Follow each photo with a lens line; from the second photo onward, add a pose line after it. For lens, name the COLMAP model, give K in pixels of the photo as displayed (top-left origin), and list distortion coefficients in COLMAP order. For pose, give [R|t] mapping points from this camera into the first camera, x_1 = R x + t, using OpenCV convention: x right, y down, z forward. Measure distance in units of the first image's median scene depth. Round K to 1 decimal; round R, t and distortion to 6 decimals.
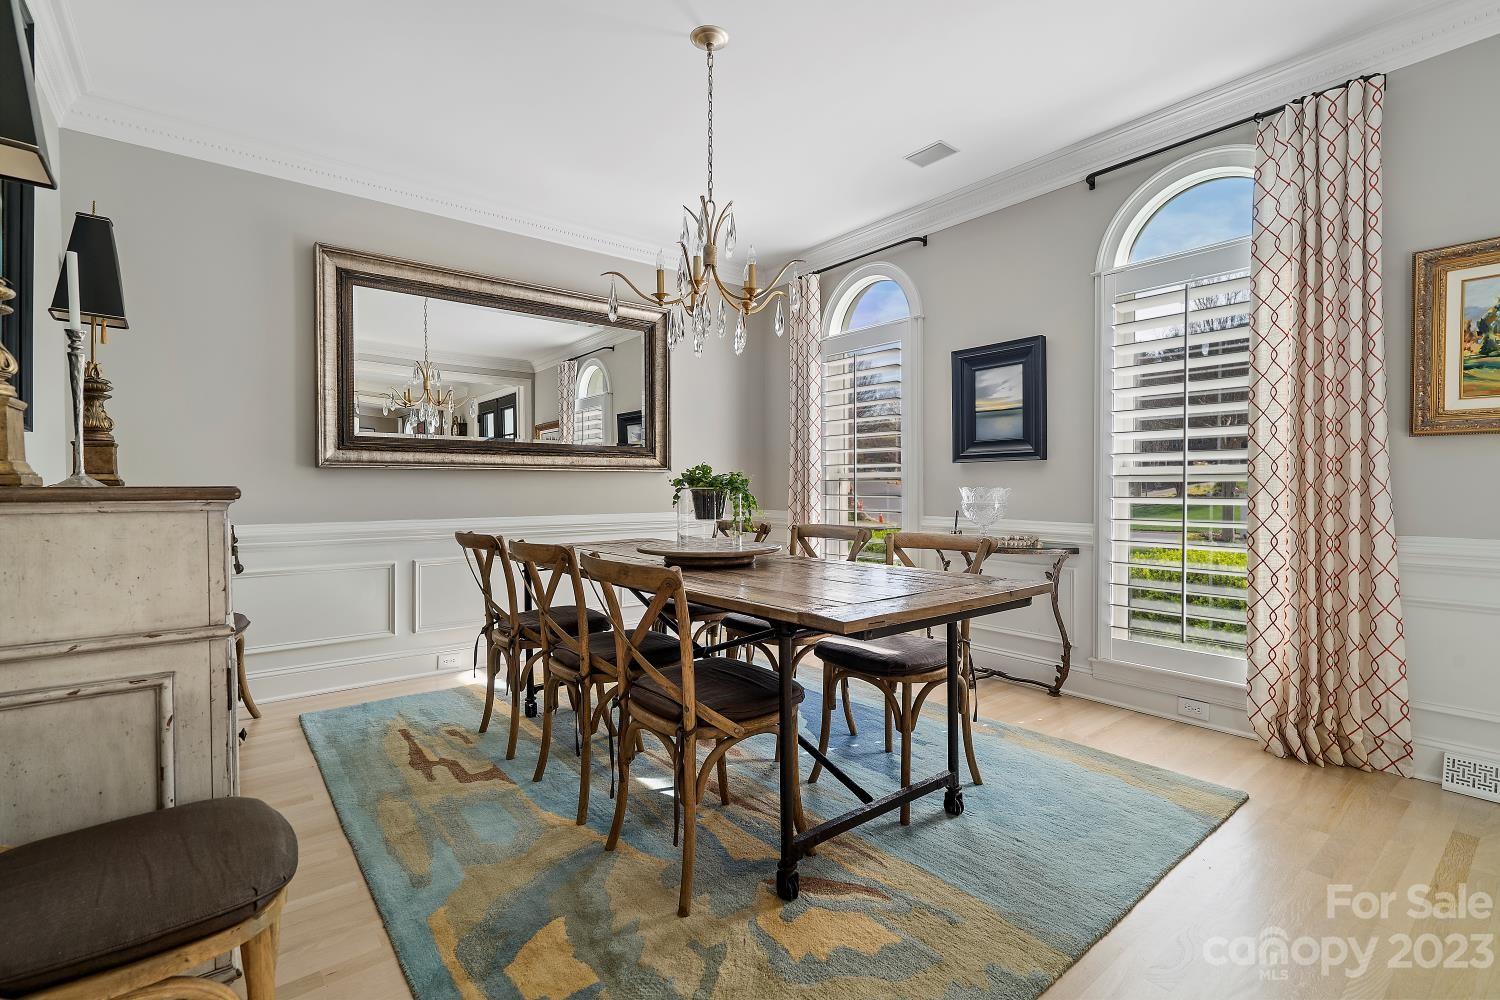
lens RADIAL K [[684.6, 0, 749.2], [0, 684.6, 499.8], [0, 0, 1]] dist [0.013908, 0.000075]
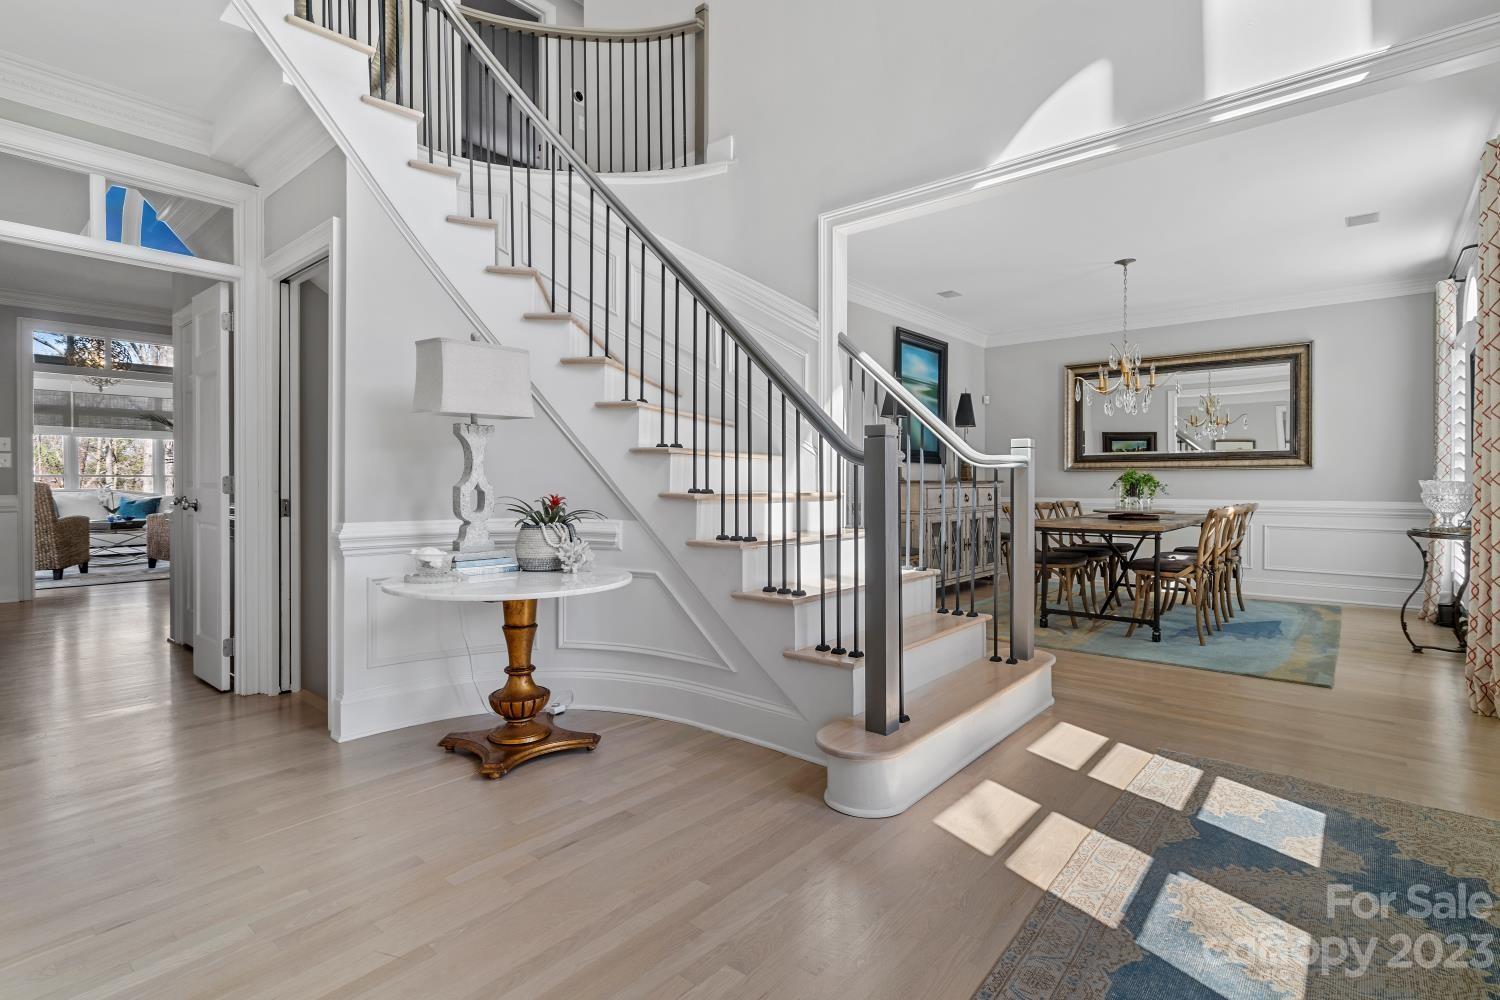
lens RADIAL K [[691.8, 0, 752.6], [0, 691.8, 488.3], [0, 0, 1]] dist [0.003341, 0.000180]
pose [[0.157052, 0.019496, -0.987398, 1.278116], [-0.013137, 0.999758, 0.017650, -0.020730], [0.987503, 0.010200, 0.157270, -0.267984]]
